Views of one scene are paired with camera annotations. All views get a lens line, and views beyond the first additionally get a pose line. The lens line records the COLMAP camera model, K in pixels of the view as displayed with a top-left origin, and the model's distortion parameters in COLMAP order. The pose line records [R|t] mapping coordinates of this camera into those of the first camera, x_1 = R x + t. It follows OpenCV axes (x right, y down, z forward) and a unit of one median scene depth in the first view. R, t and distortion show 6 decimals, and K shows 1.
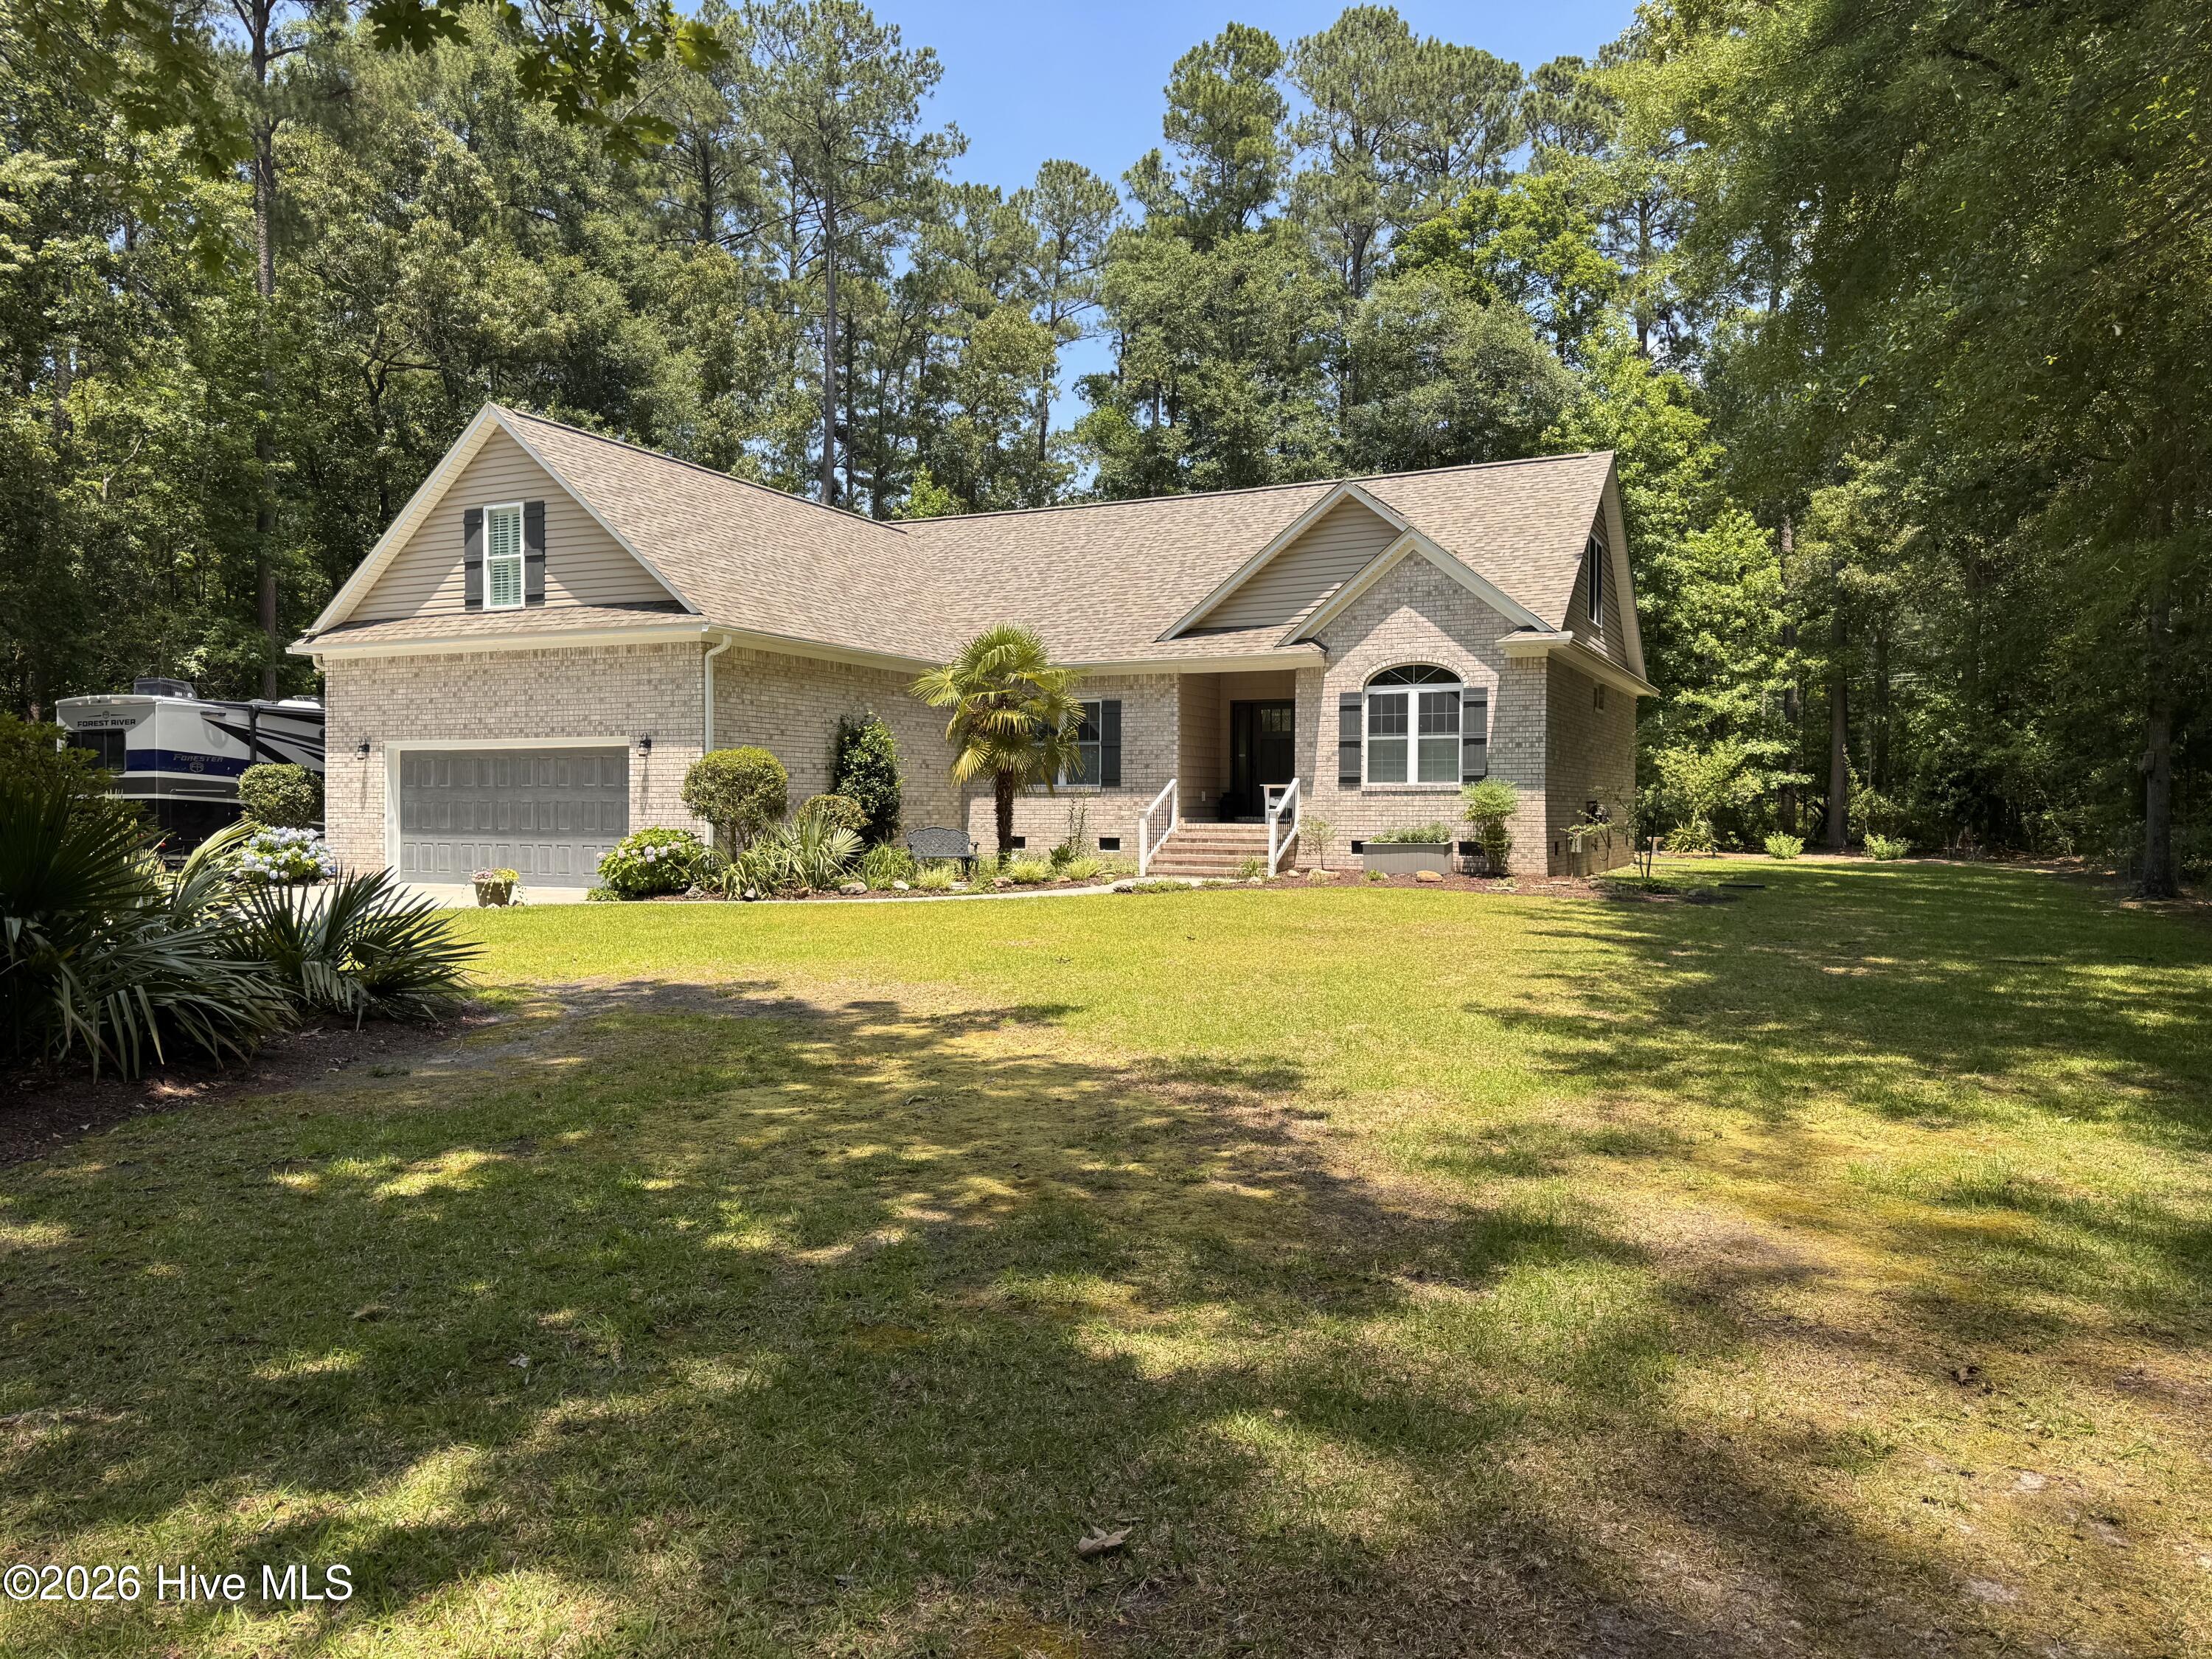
lens RADIAL K [[1557.0, 0, 1106.0], [0, 1557.0, 829.5], [0, 0, 1]] dist [0.090252, -0.002987]
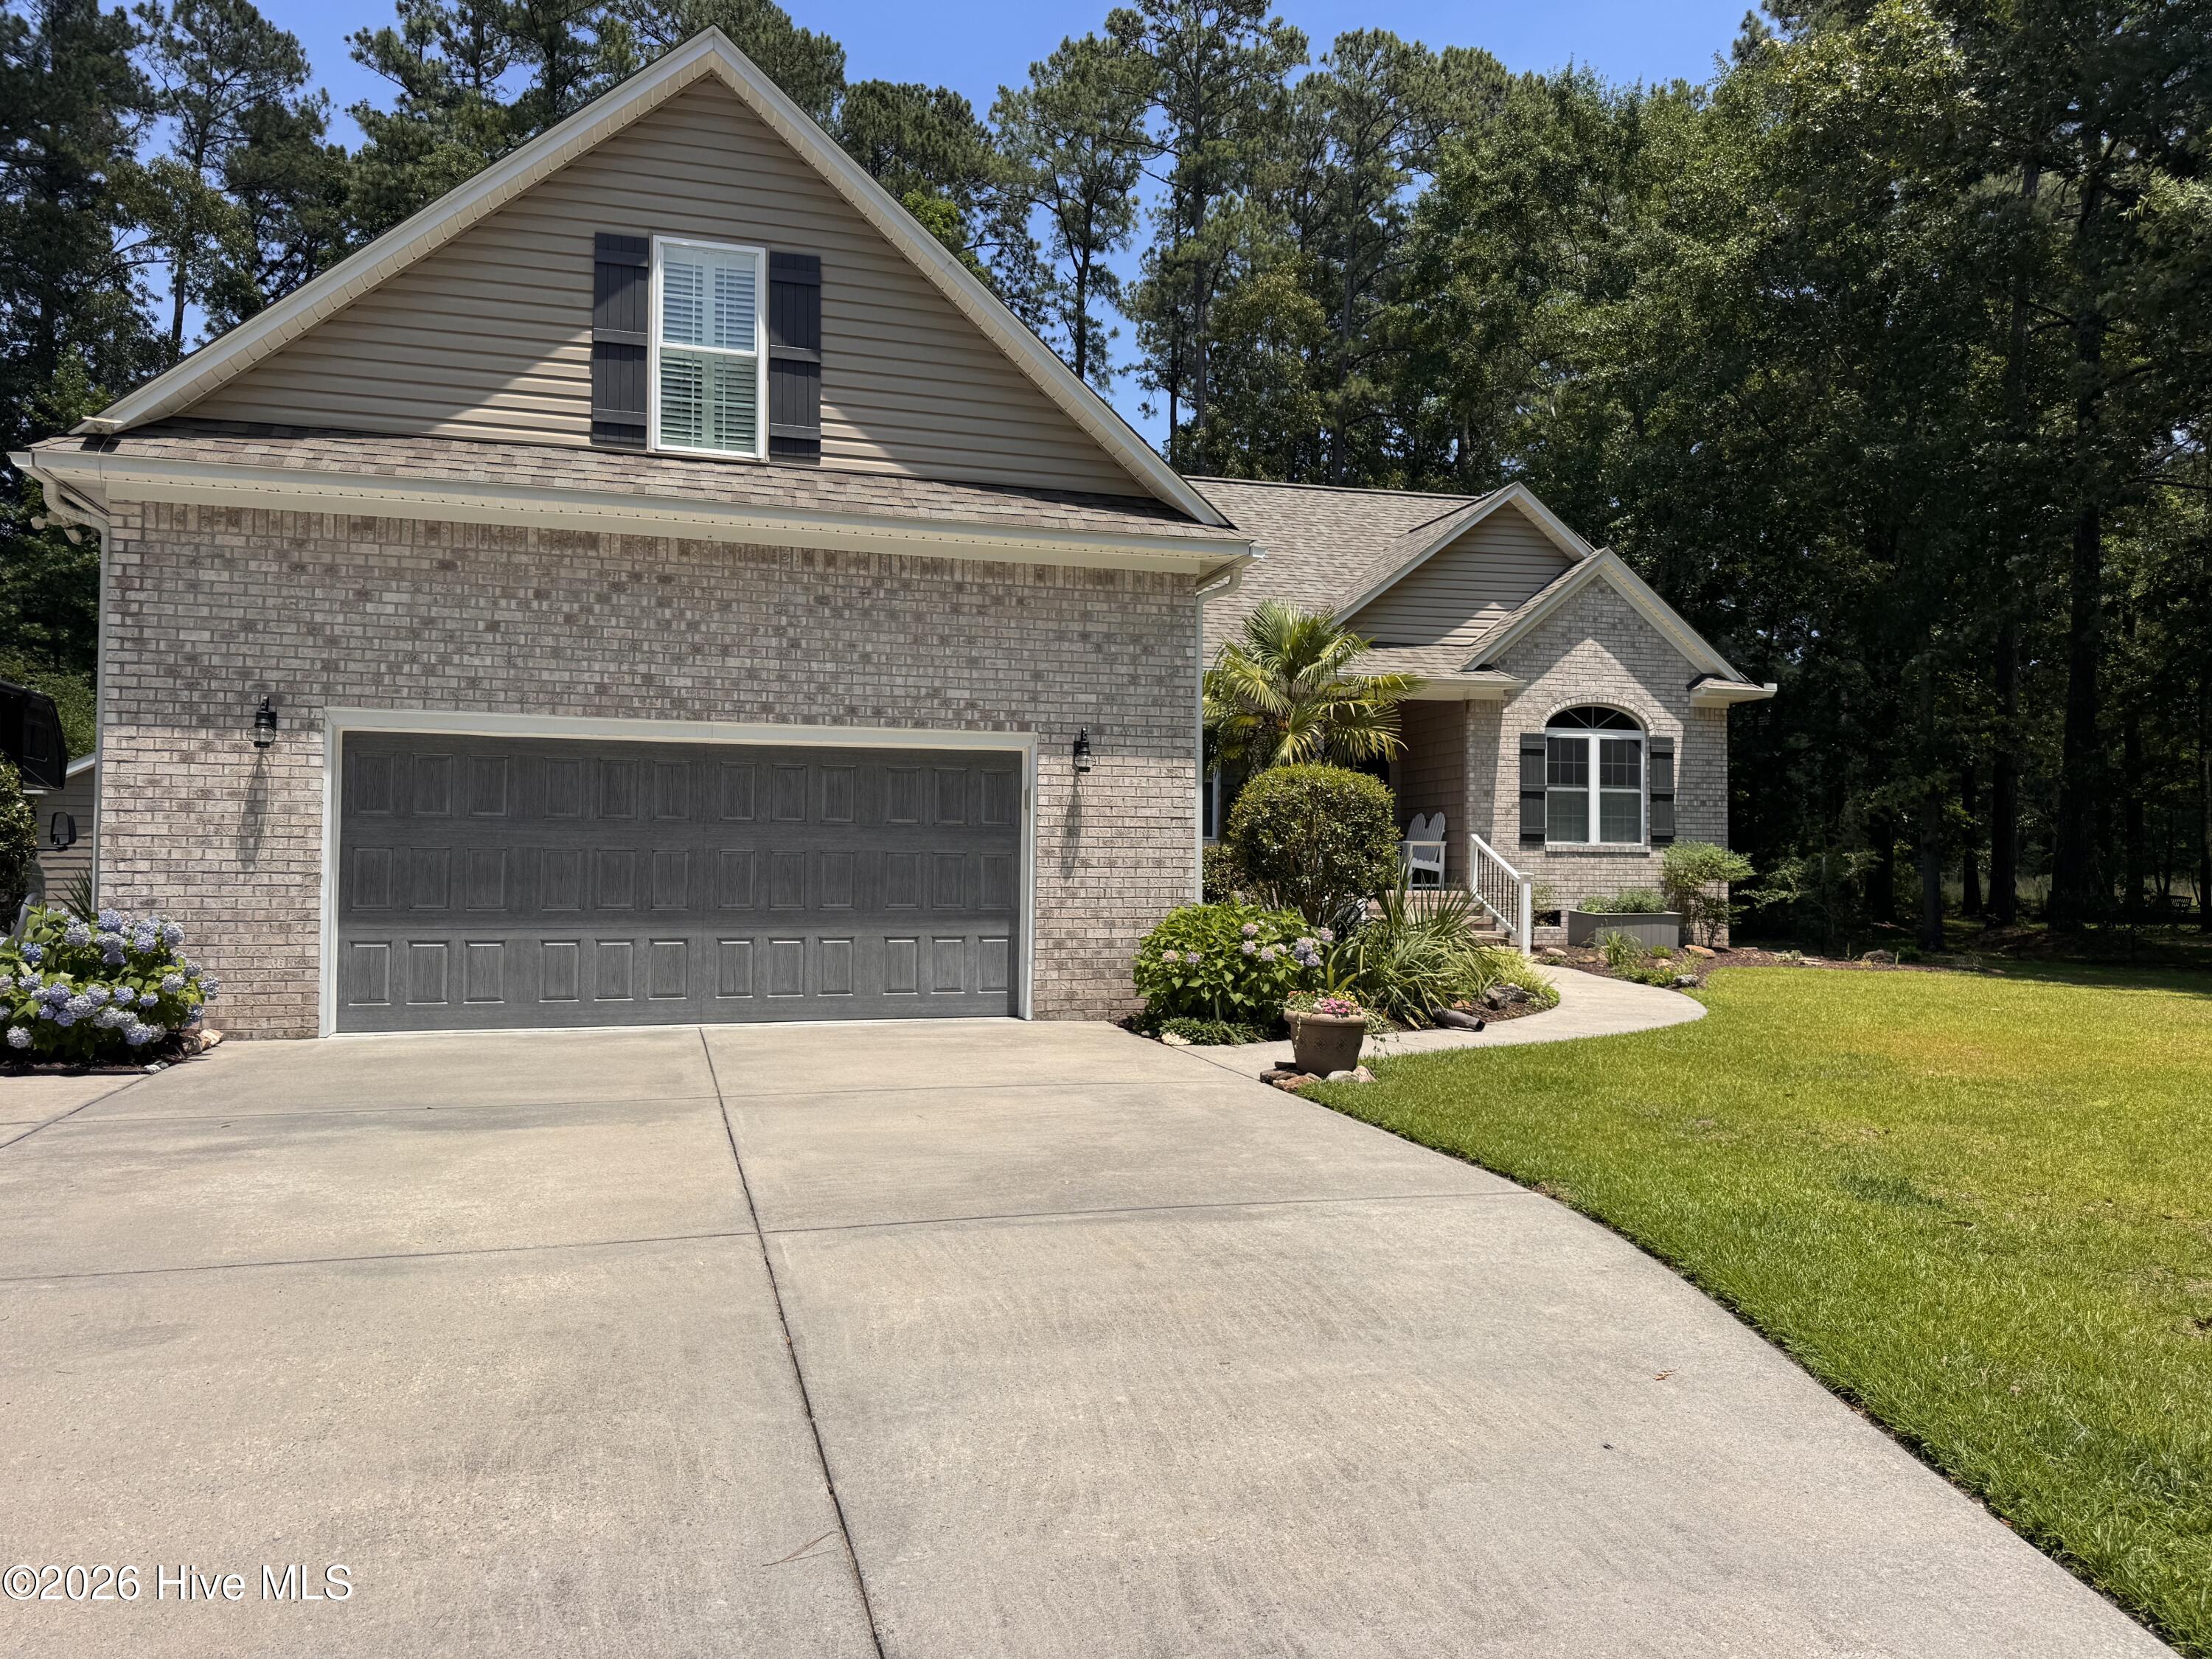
lens RADIAL K [[1557.0, 0, 1106.0], [0, 1557.0, 829.5], [0, 0, 1]] dist [0.090252, -0.002987]
pose [[0.747521, 0.022294, 0.663864, -0.586744], [0.003257, 0.999302, -0.037226, -0.005863], [-0.664231, 0.029990, 0.746926, 0.538840]]
